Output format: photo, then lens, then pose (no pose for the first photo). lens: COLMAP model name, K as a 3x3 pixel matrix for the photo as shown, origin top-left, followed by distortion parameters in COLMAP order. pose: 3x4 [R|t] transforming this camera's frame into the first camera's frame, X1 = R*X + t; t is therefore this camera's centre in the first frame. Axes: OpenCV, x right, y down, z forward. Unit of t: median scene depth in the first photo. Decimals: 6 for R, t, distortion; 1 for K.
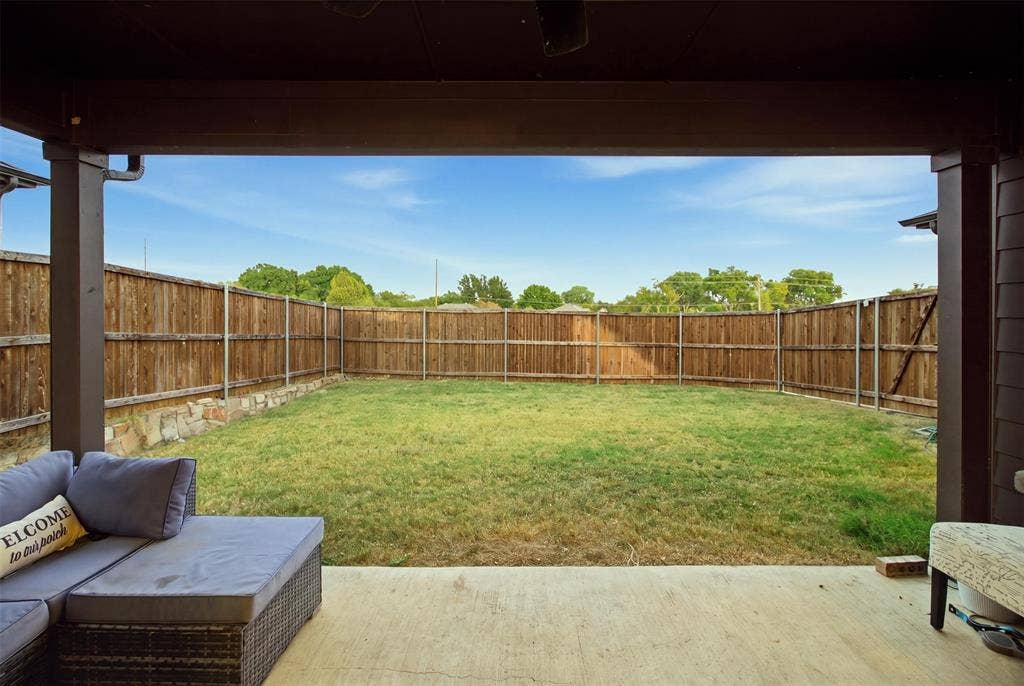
lens RADIAL K [[475.7, 0, 516.4], [0, 475.7, 313.3], [0, 0, 1]] dist [-0.031232, 0.011968]
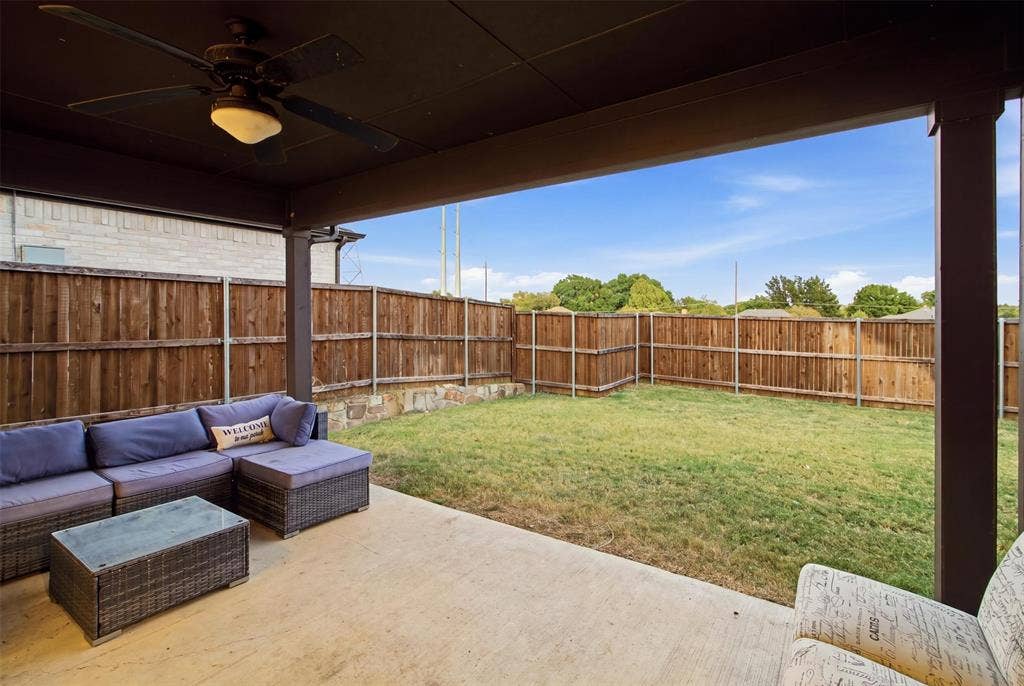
lens RADIAL K [[475.7, 0, 516.4], [0, 475.7, 313.3], [0, 0, 1]] dist [-0.031232, 0.011968]
pose [[0.826377, -0.008538, -0.563052, 0.218955], [0.000824, 0.999902, -0.013954, 0.000031], [0.563116, 0.011067, 0.826304, -0.005104]]
